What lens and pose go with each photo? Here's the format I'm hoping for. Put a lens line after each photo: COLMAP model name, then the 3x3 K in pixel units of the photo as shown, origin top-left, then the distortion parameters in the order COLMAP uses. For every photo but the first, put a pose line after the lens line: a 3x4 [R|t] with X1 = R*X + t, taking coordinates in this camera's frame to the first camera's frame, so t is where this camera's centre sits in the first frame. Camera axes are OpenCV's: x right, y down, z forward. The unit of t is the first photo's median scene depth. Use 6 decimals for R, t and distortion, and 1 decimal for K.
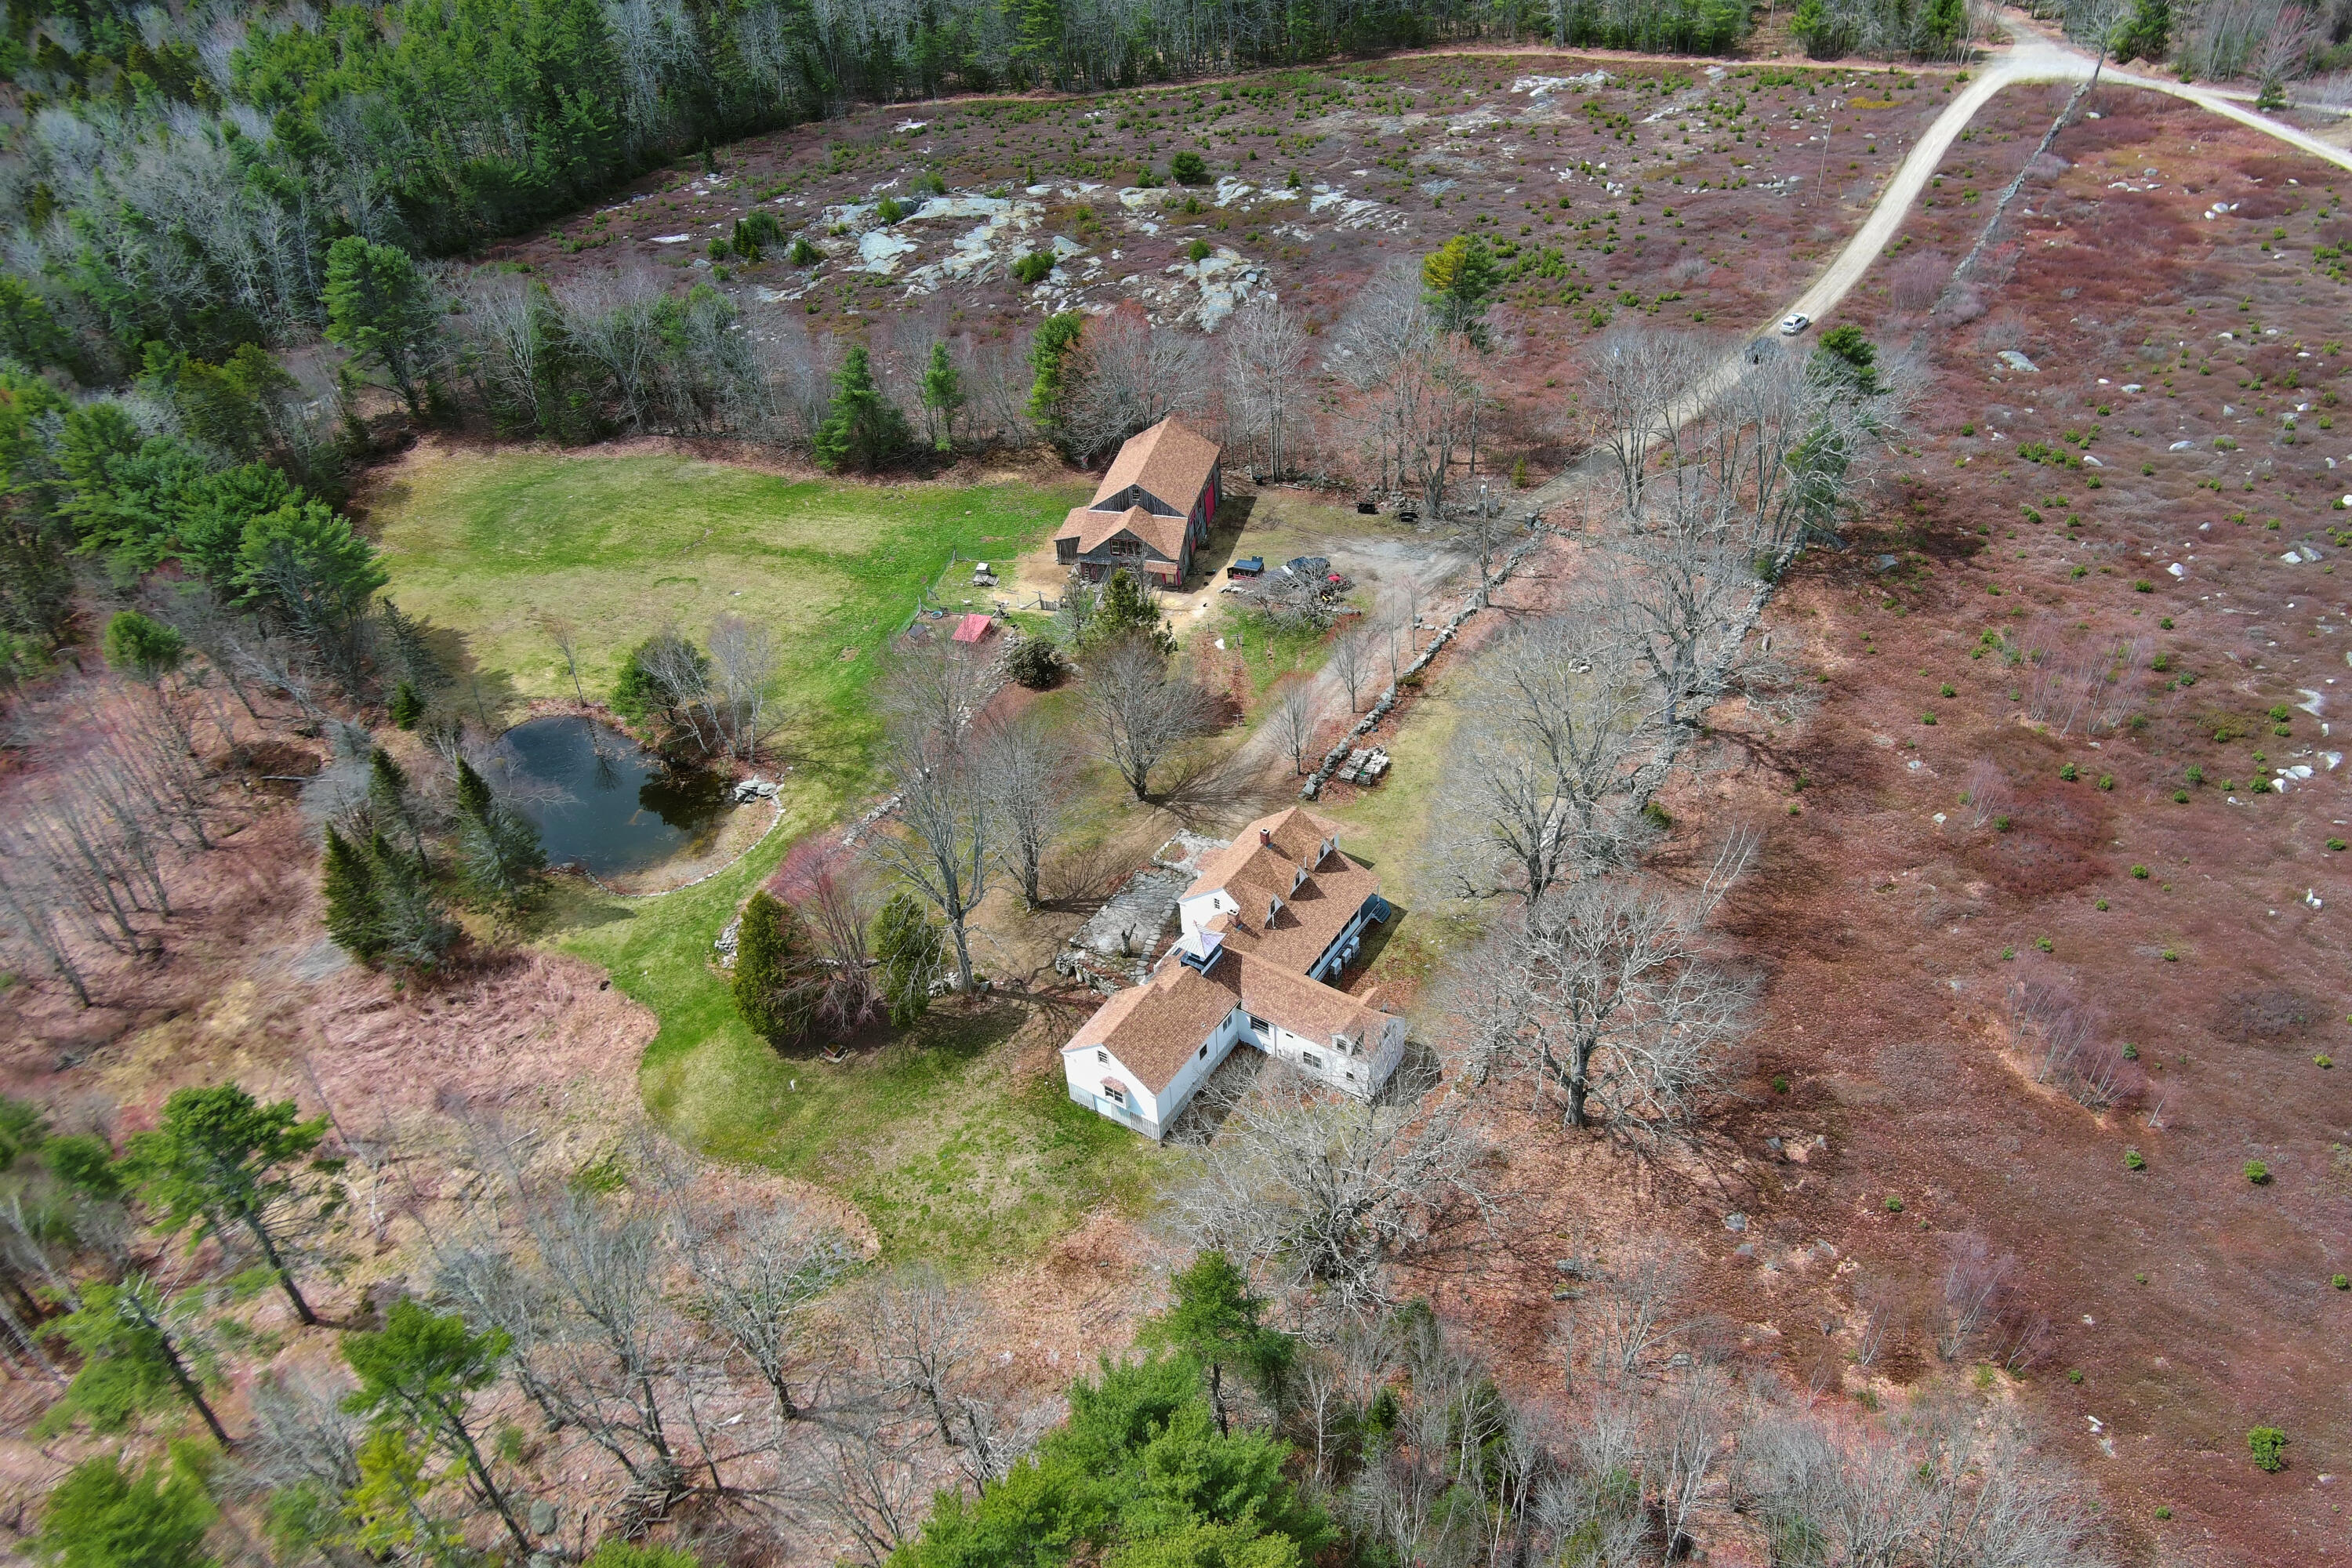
lens RADIAL K [[1814.1, 0, 1169.1], [0, 1814.1, 787.9], [0, 0, 1]] dist [0.026480, -0.017556]
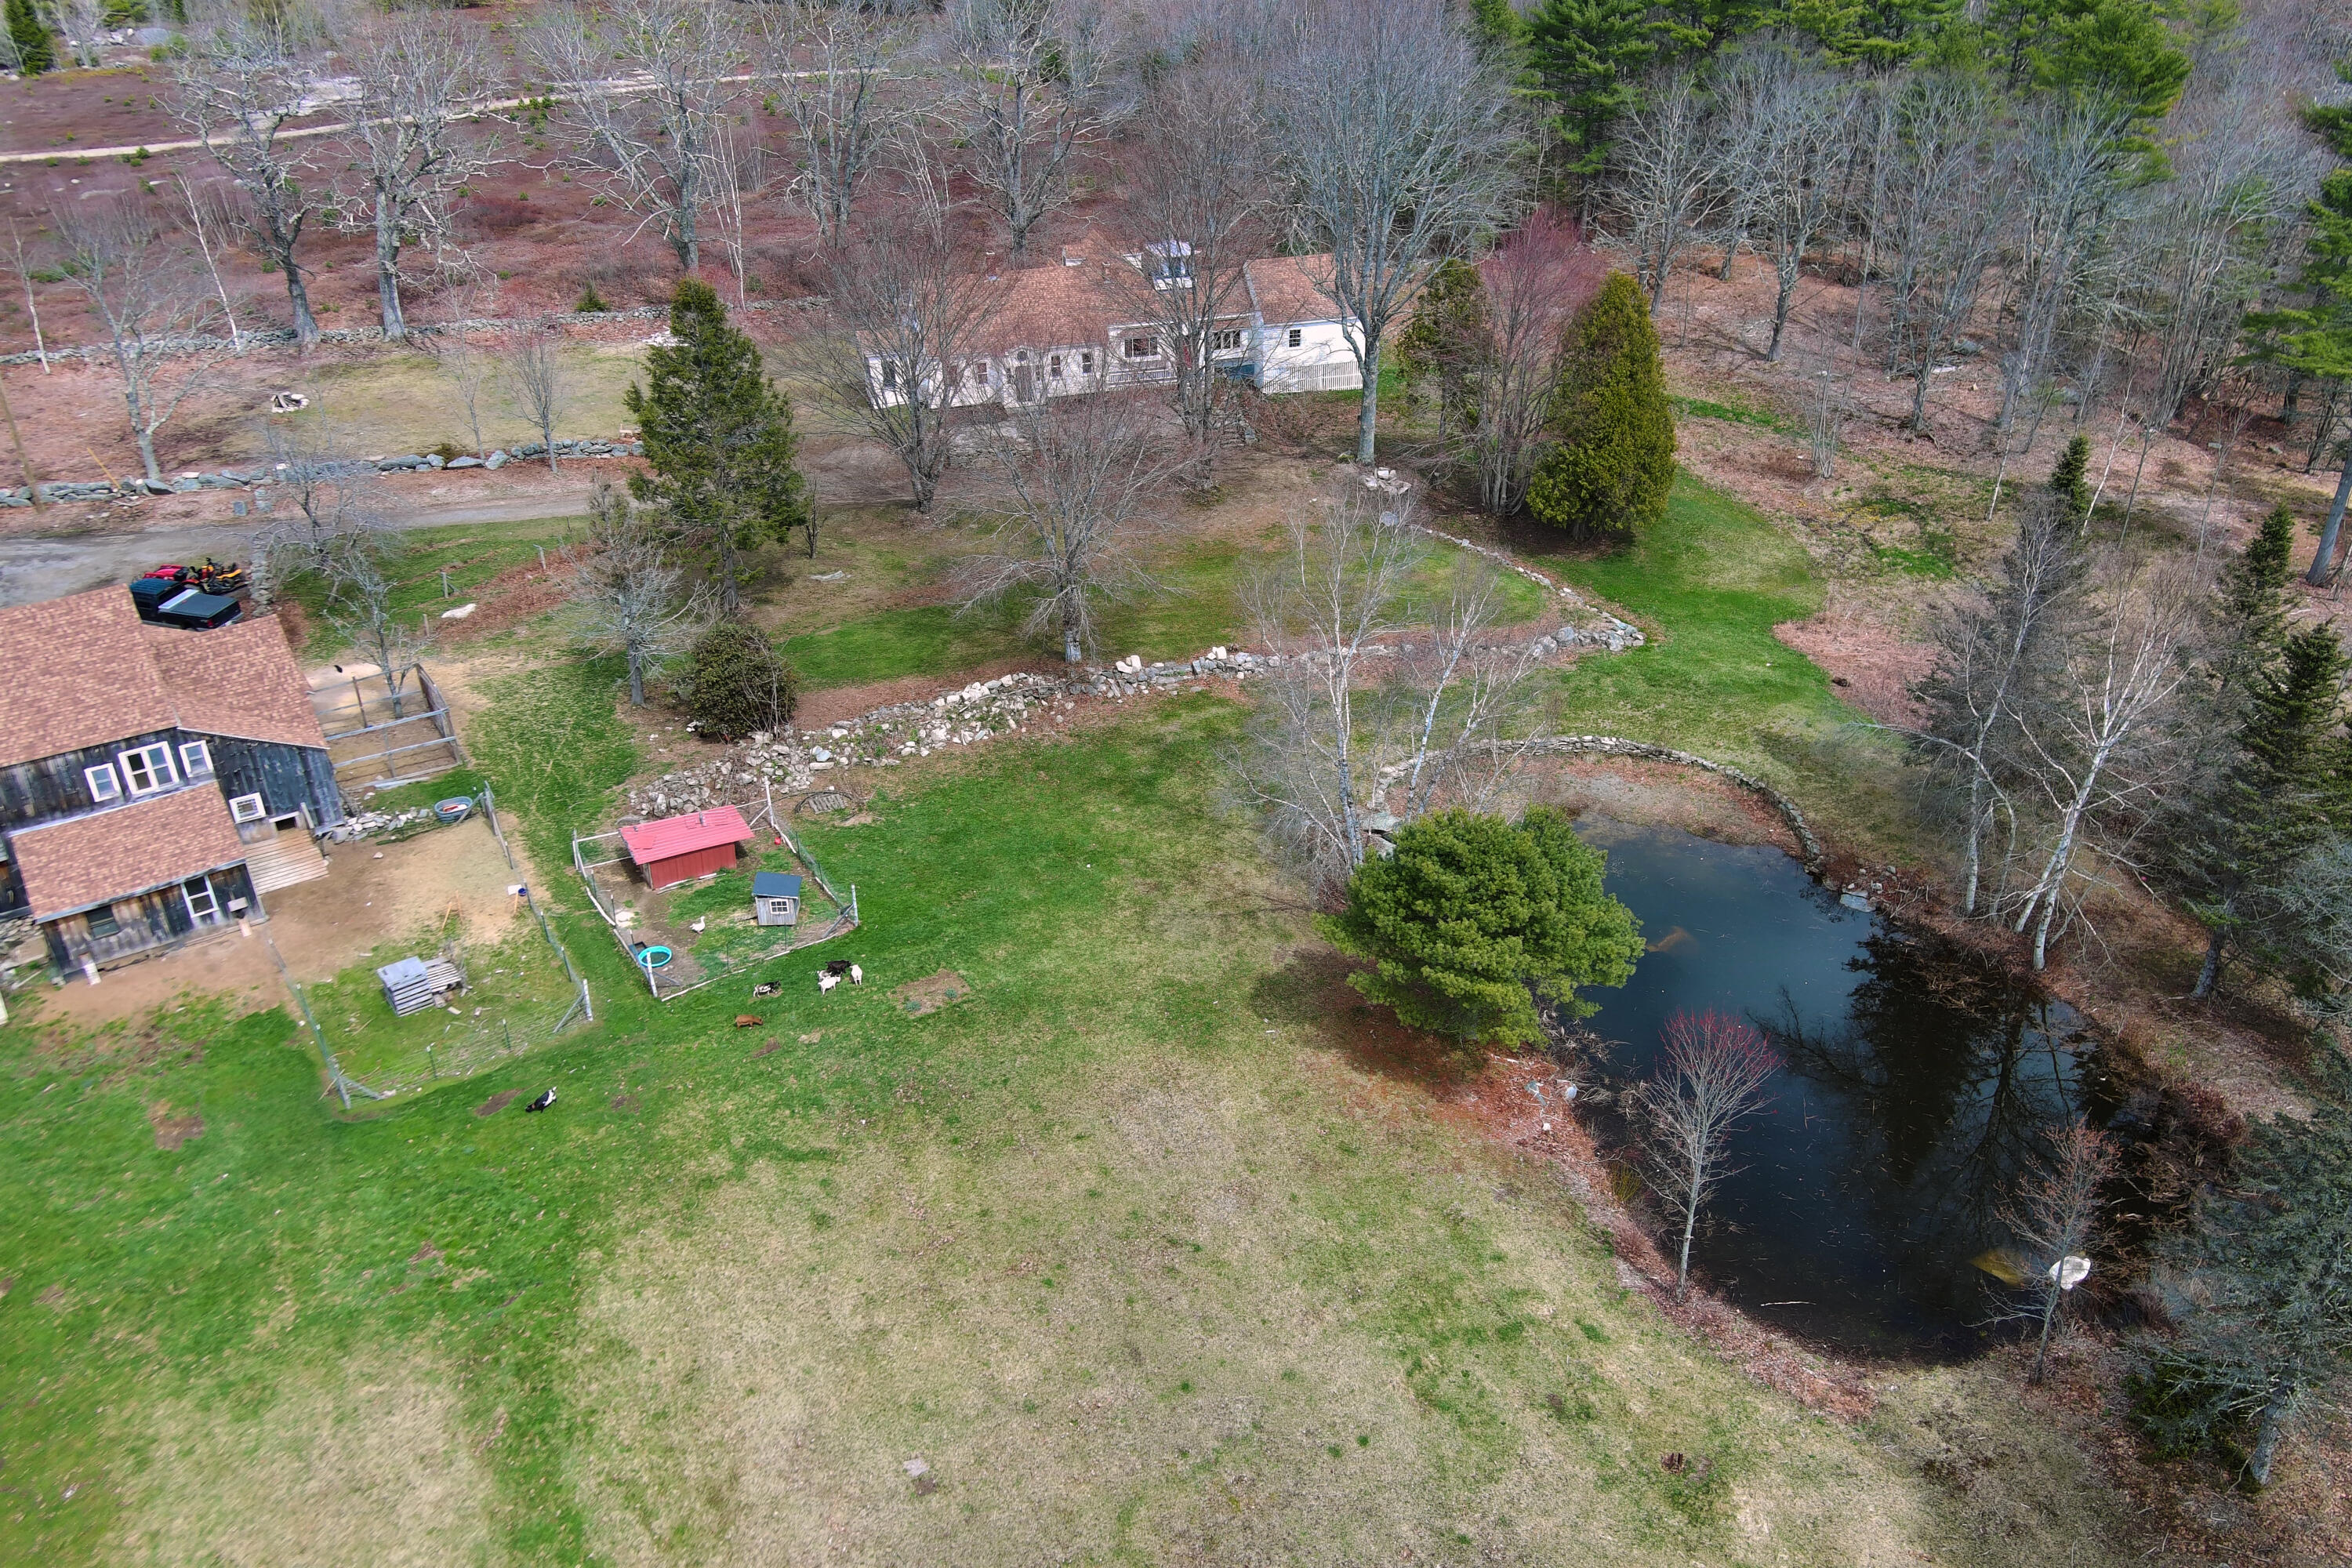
lens RADIAL K [[1822.5, 0, 1165.1], [0, 1822.5, 787.8], [0, 0, 1]] dist [0.025782, -0.013886]
pose [[-0.756838, -0.259771, 0.599763, -0.392048], [0.456534, 0.446566, 0.769516, -0.324985], [-0.467732, 0.856211, -0.219384, 0.979675]]
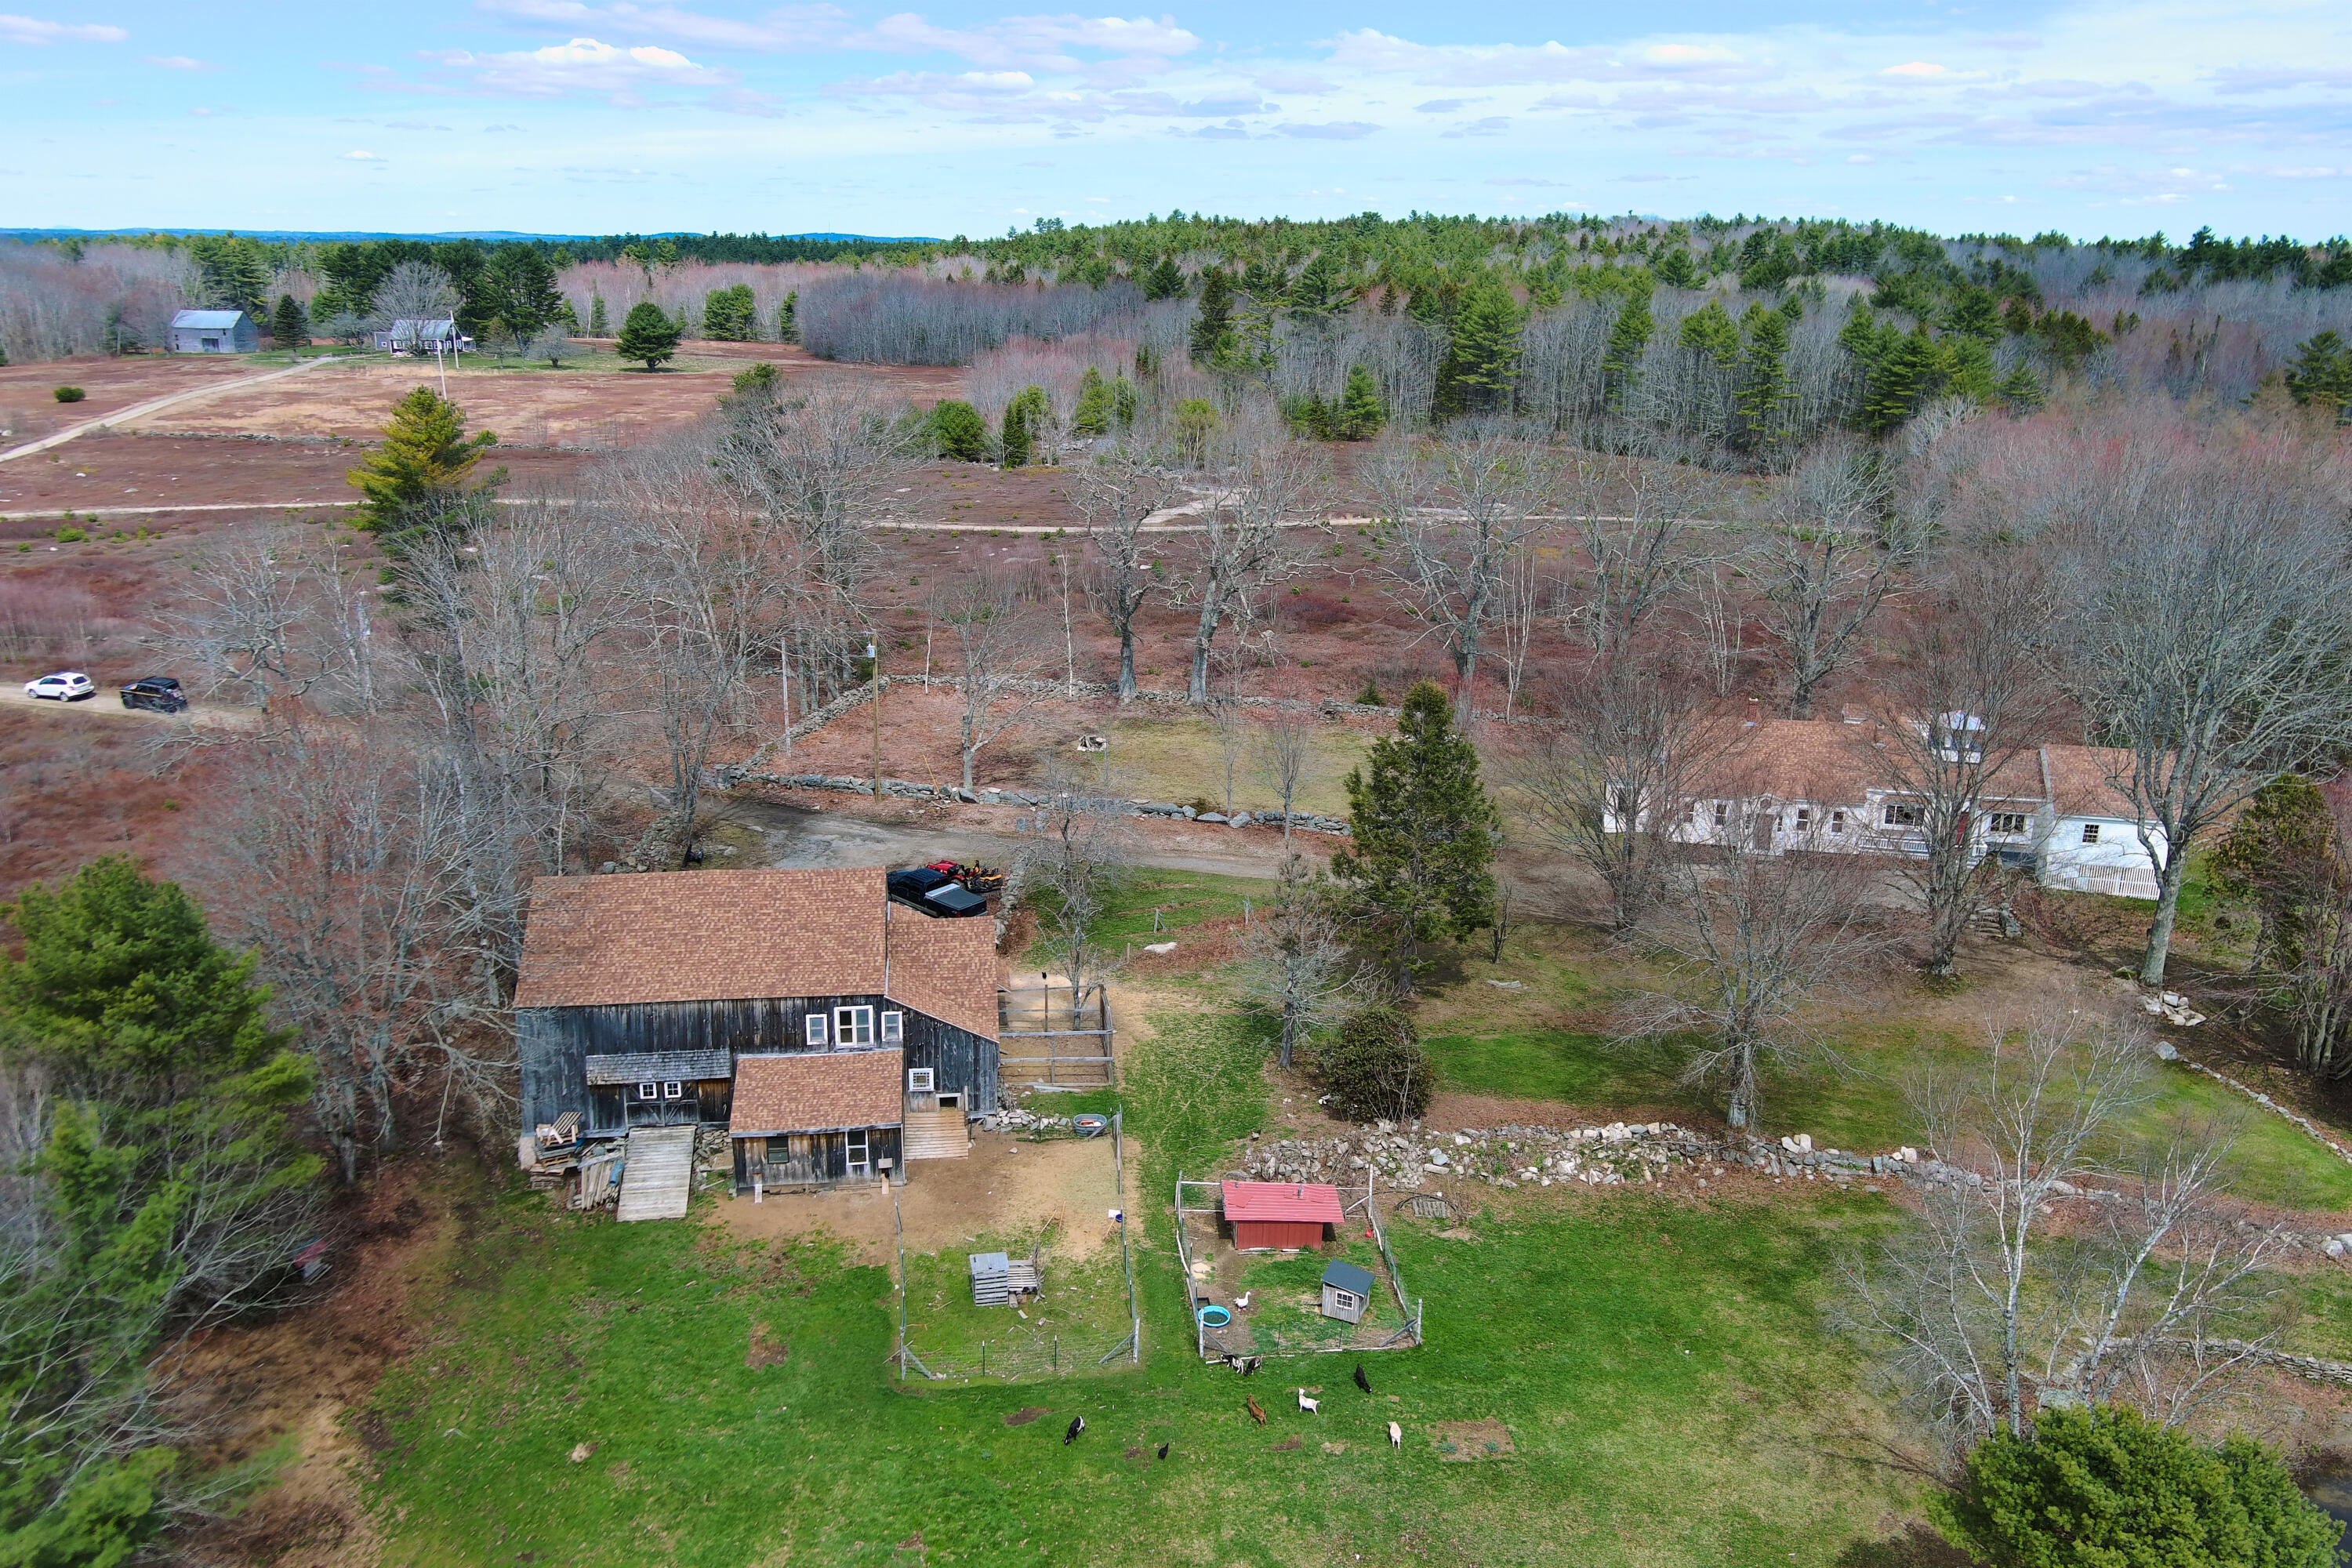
lens RADIAL K [[1814.1, 0, 1155.4], [0, 1814.1, 772.1], [0, 0, 1]] dist [0.026480, -0.017556]
pose [[-0.382807, -0.204659, 0.900874, -0.402933], [0.591660, 0.694610, 0.409214, -0.306931], [-0.709505, 0.689661, -0.144813, 0.963403]]
